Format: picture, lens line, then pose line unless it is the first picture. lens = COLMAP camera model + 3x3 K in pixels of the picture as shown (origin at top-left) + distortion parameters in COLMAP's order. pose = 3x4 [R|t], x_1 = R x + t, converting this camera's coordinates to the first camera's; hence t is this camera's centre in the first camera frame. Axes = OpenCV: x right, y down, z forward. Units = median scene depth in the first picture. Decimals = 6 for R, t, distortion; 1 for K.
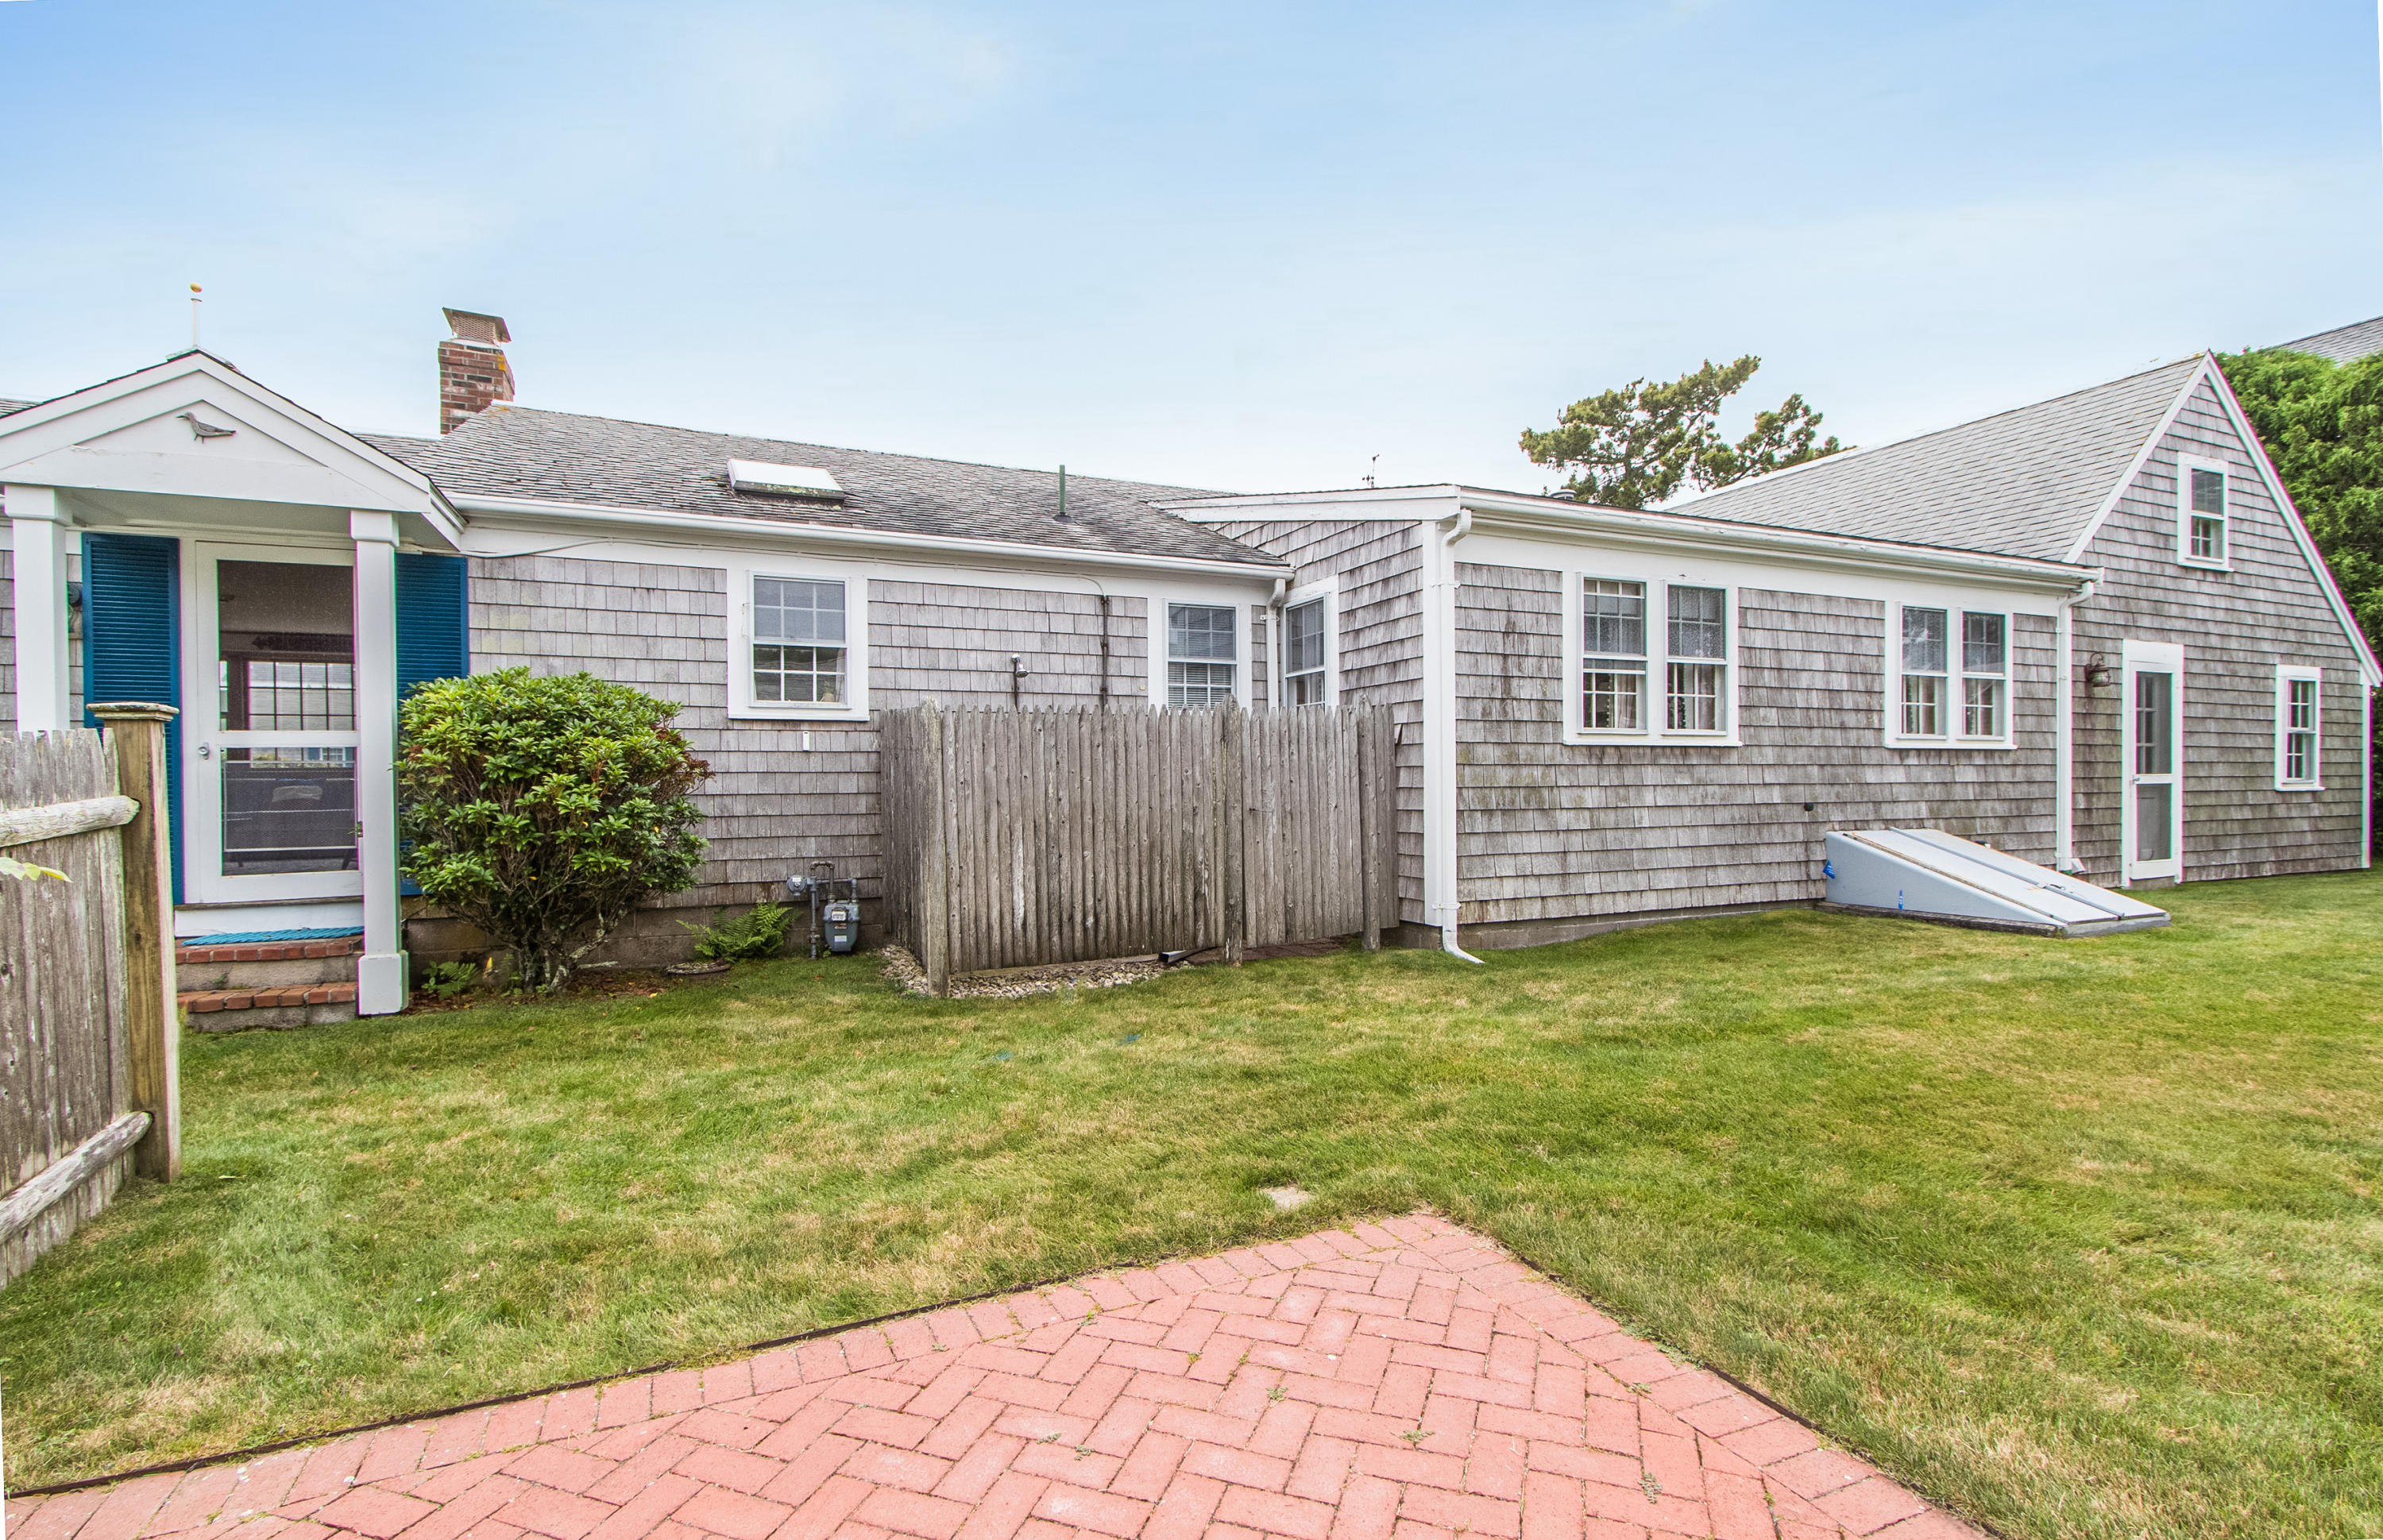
lens RADIAL K [[1116.0, 0, 1190.5], [0, 1116.0, 755.1], [0, 0, 1]] dist [0.000799, -0.000699]
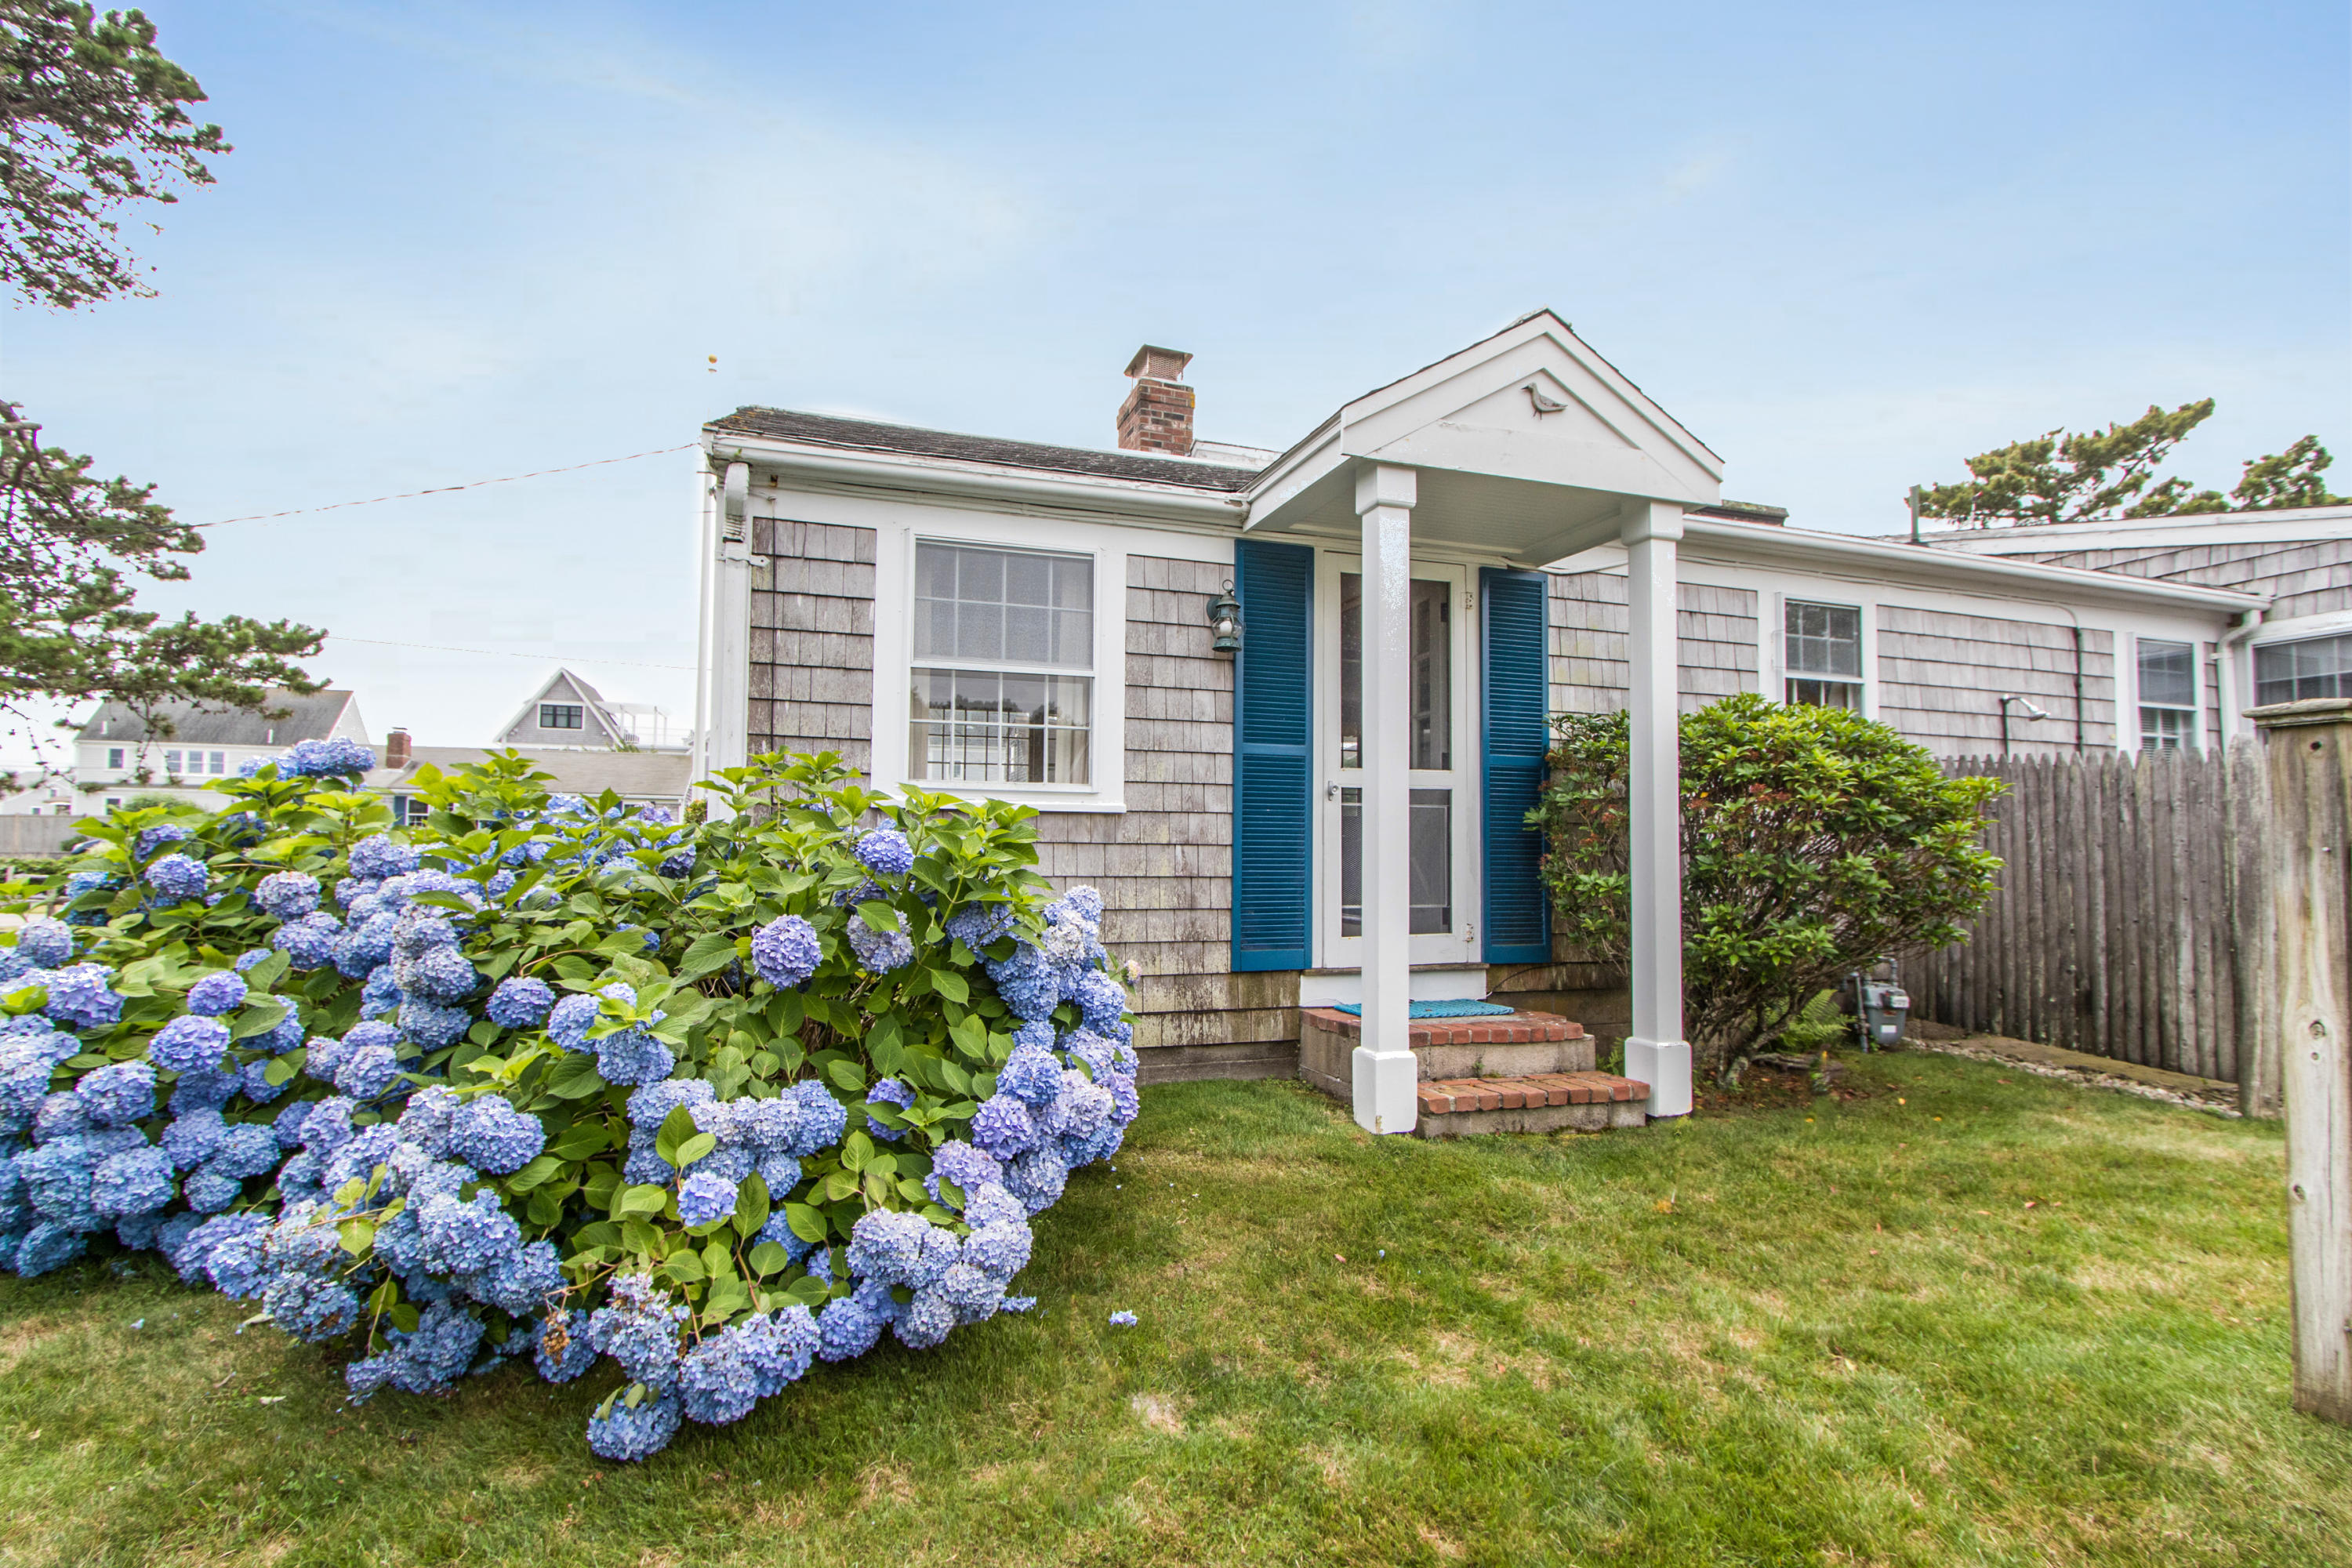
lens RADIAL K [[1094.8, 0, 1187.6], [0, 1094.8, 763.1], [0, 0, 1]] dist [-0.000292, -0.000140]
pose [[0.995184, 0.007878, -0.097709, -0.254825], [-0.013727, 0.998144, -0.059336, 0.007356], [0.097060, 0.060392, 0.993445, 0.041126]]
